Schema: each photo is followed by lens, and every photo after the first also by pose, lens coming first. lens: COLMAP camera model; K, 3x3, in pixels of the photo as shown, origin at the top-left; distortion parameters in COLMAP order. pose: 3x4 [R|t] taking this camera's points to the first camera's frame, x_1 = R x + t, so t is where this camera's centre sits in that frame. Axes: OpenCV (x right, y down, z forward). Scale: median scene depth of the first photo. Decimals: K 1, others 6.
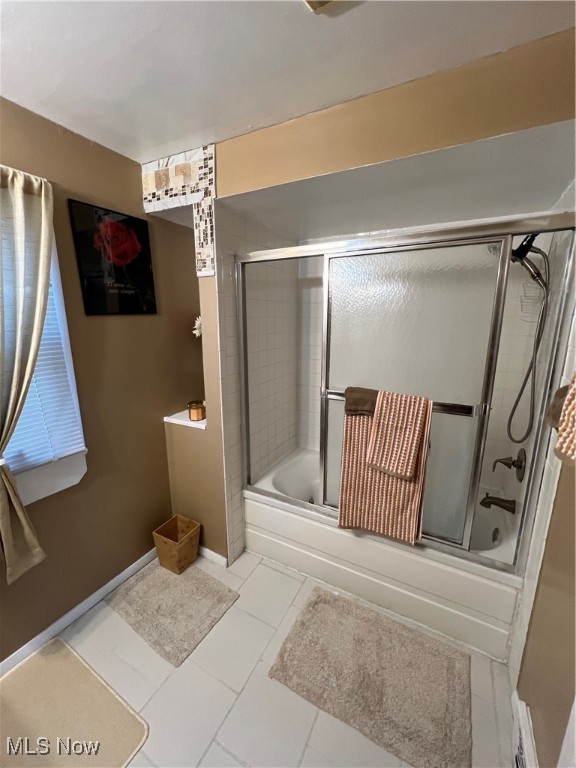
lens RADIAL K [[310.7, 0, 288.4], [0, 310.7, 382.6], [0, 0, 1]] dist [0.001434, 0.000065]
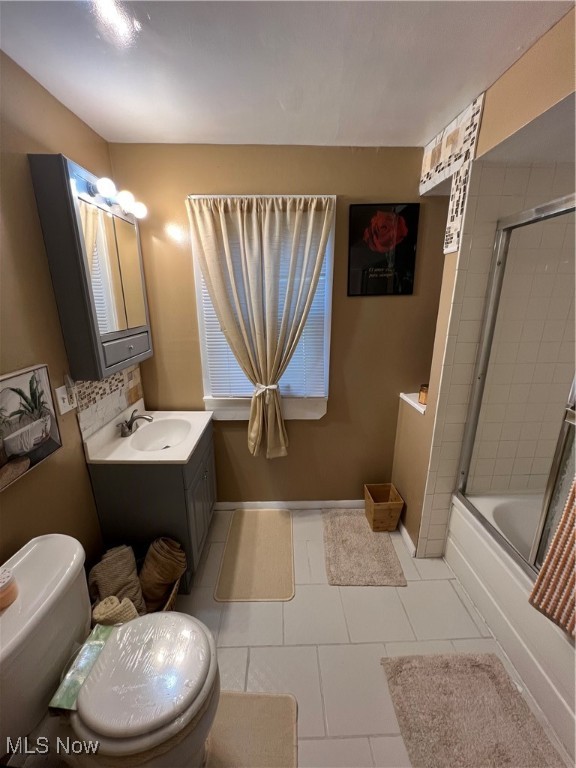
lens RADIAL K [[310.7, 0, 287.9], [0, 310.7, 383.2], [0, 0, 1]] dist [0.001434, 0.000065]
pose [[0.502901, 0.231326, -0.832814, 0.354896], [-0.176394, 0.970711, 0.163112, -0.033514], [0.846154, 0.064874, 0.528975, 0.132429]]
